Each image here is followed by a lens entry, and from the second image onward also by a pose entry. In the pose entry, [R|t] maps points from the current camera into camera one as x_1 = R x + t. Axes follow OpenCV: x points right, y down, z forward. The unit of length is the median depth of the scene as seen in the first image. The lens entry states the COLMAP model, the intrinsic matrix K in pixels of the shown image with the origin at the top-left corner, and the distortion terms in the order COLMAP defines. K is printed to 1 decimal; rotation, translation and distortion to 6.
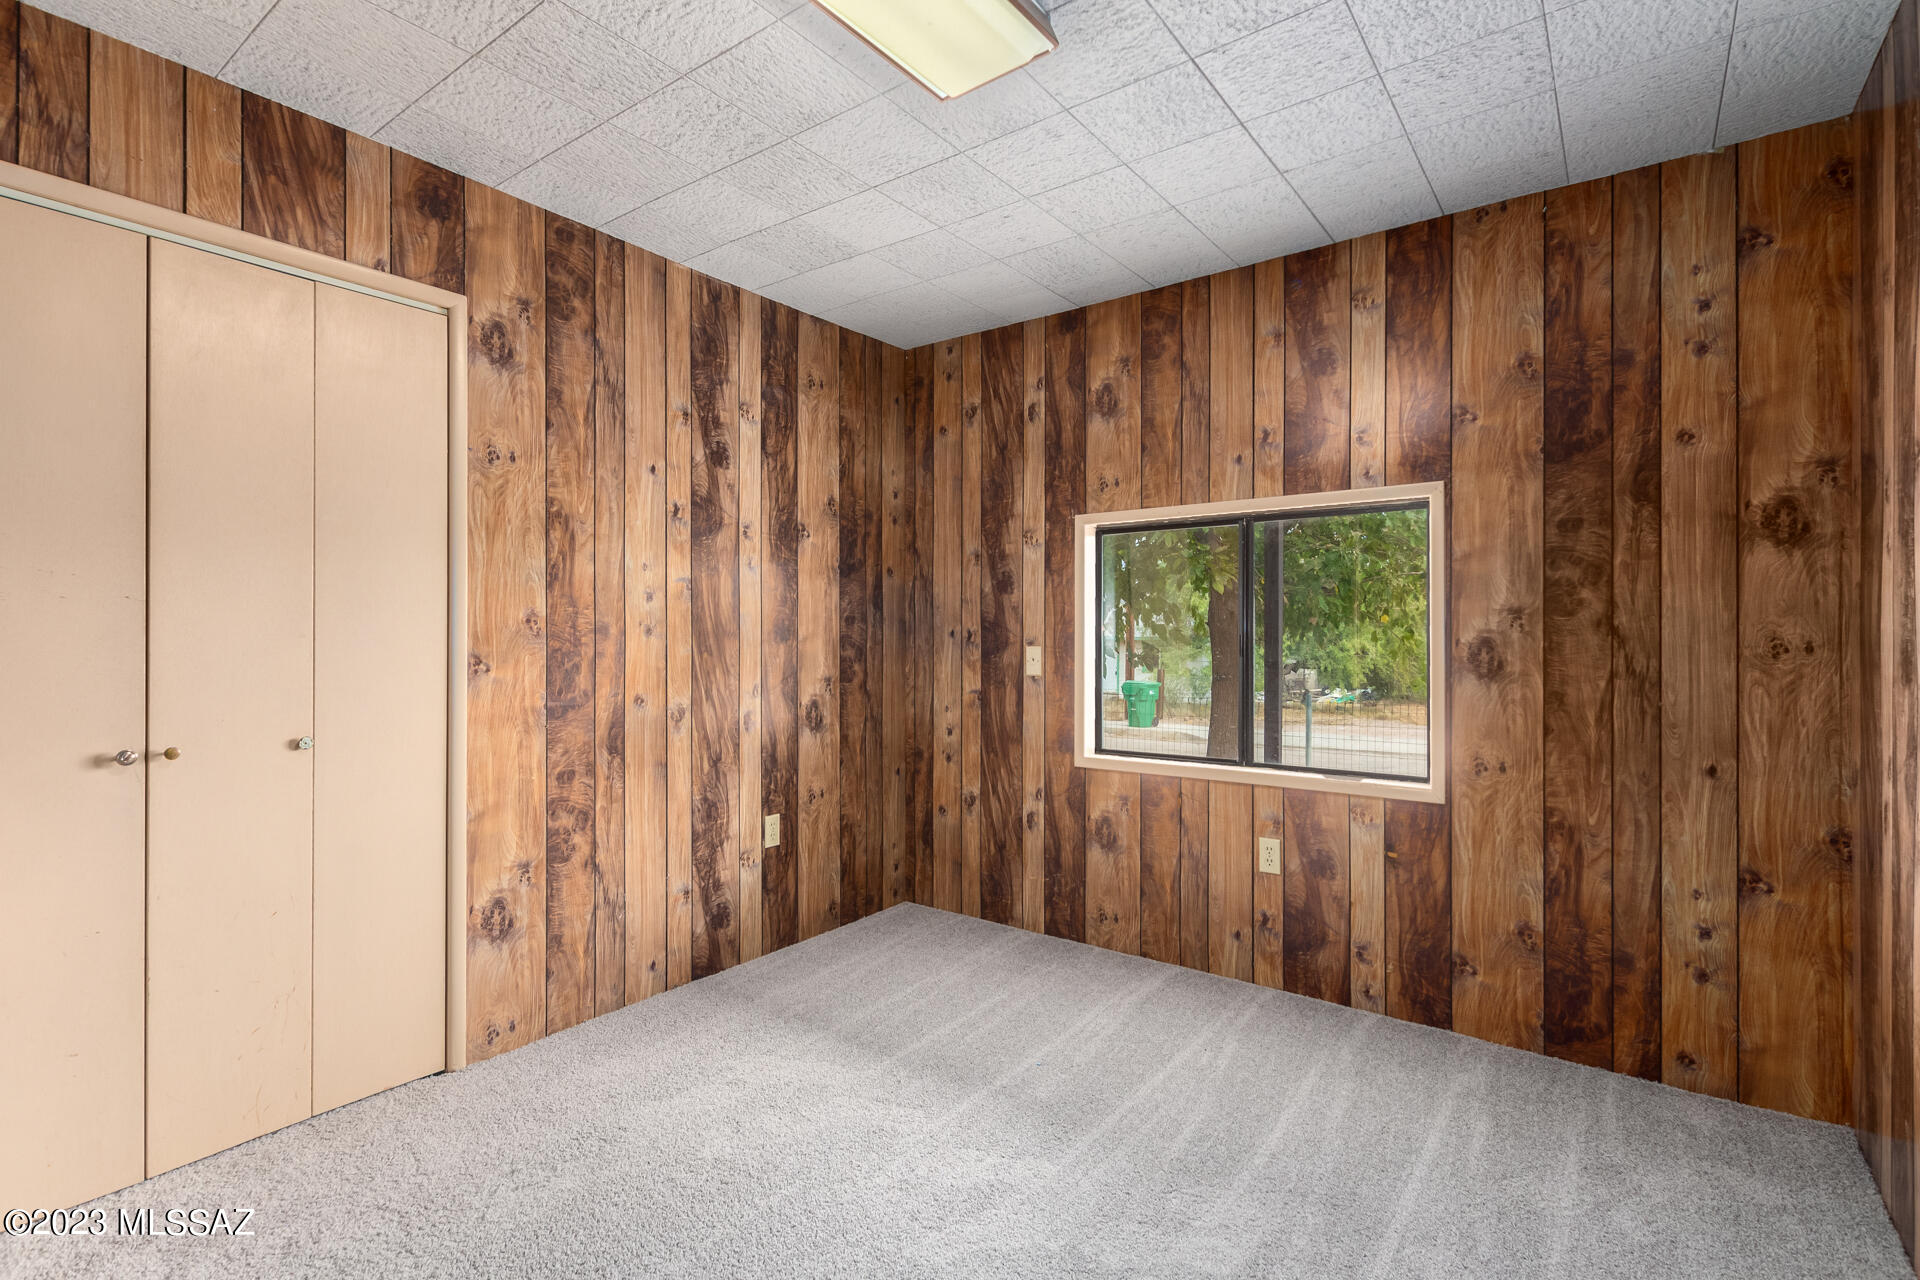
lens RADIAL K [[886.6, 0, 960.5], [0, 886.6, 633.0], [0, 0, 1]] dist [0.003407, -0.001982]
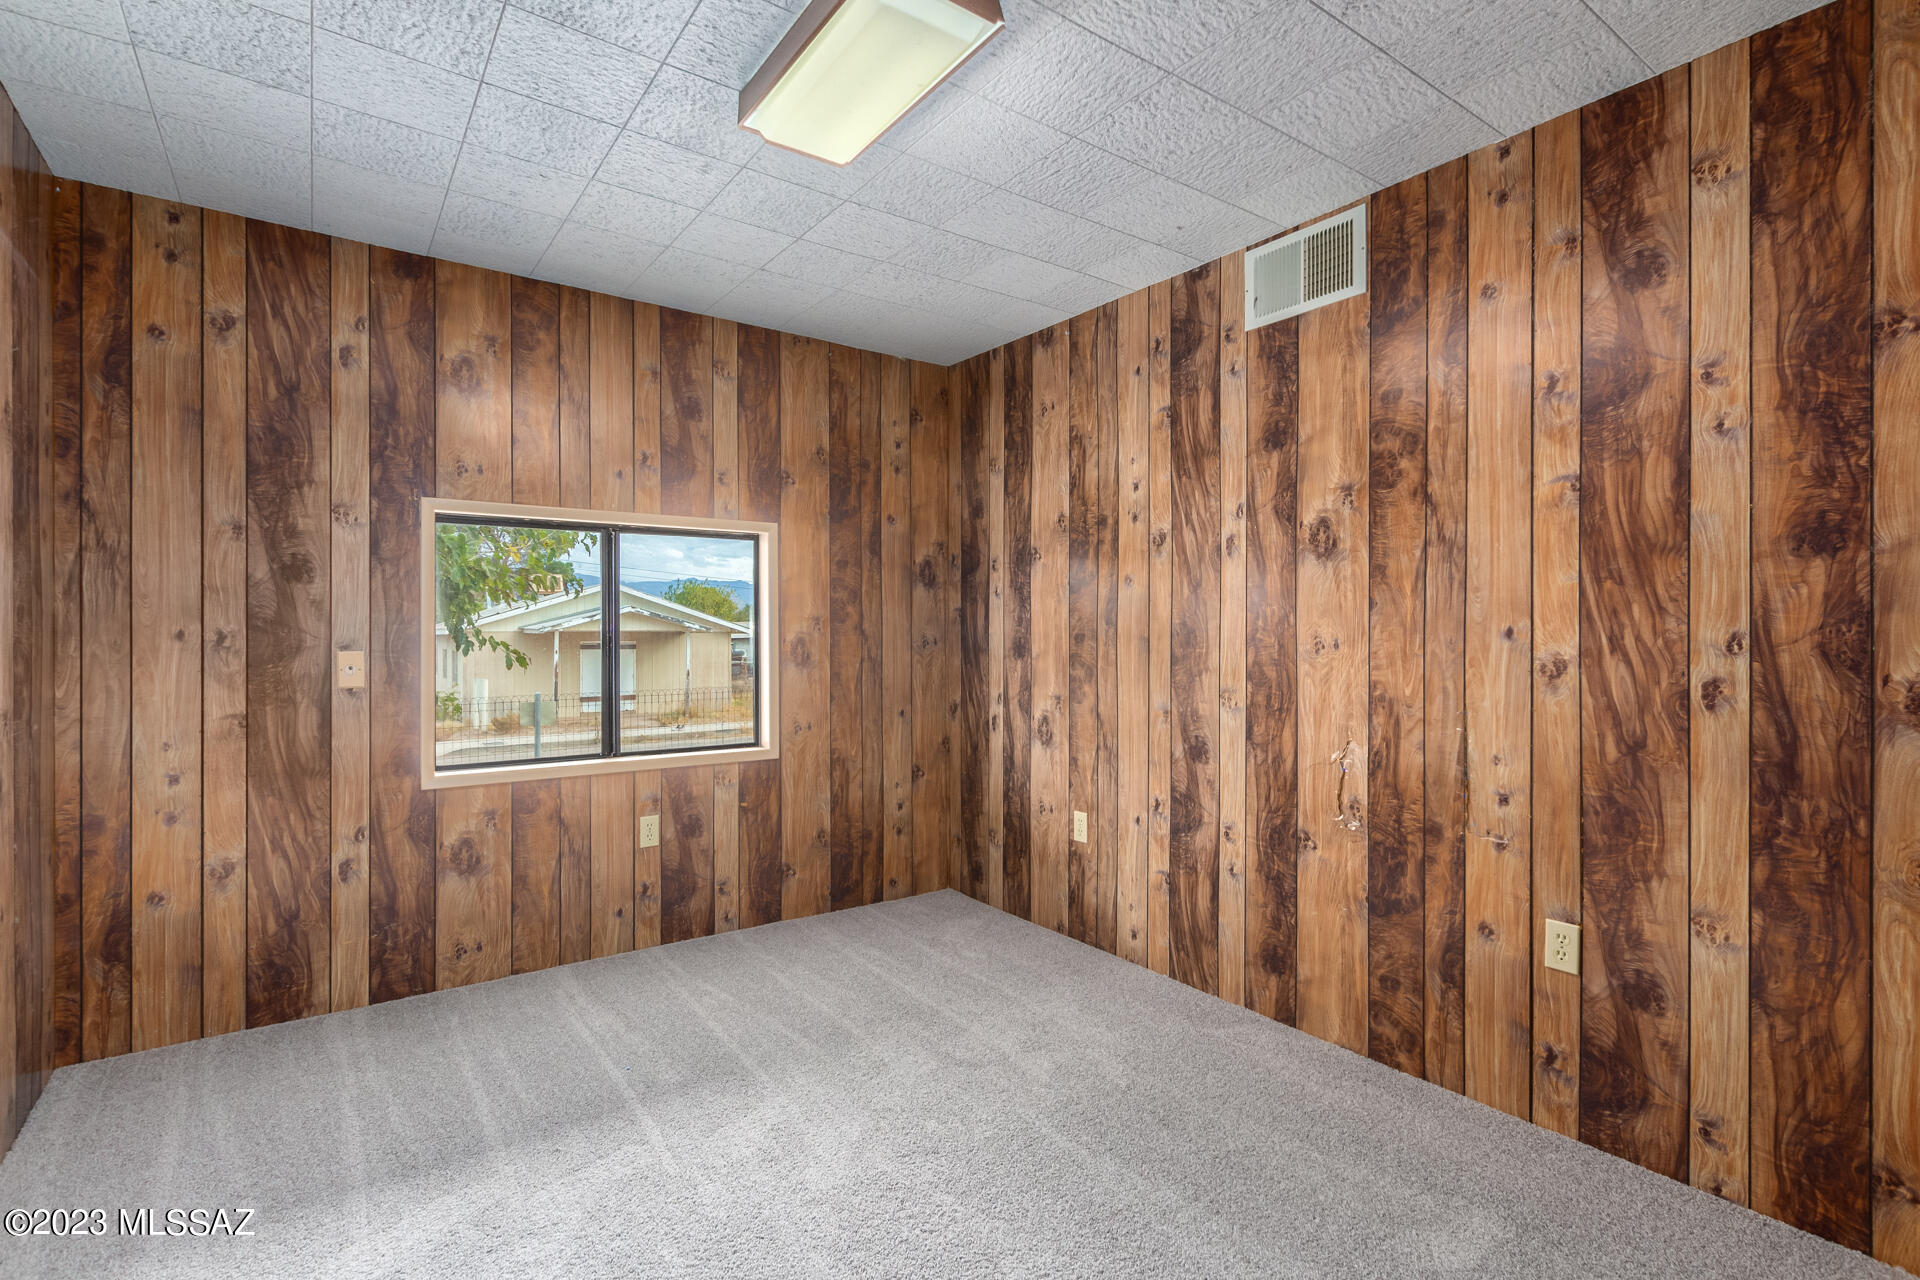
lens RADIAL K [[886.6, 0, 955.0], [0, 886.6, 638.2], [0, 0, 1]] dist [0.003407, -0.001982]
pose [[0.304201, -0.004453, 0.952597, -0.581245], [0.001158, 0.999990, 0.004305, 0.000579], [-0.952607, -0.000206, 0.304204, 0.272465]]
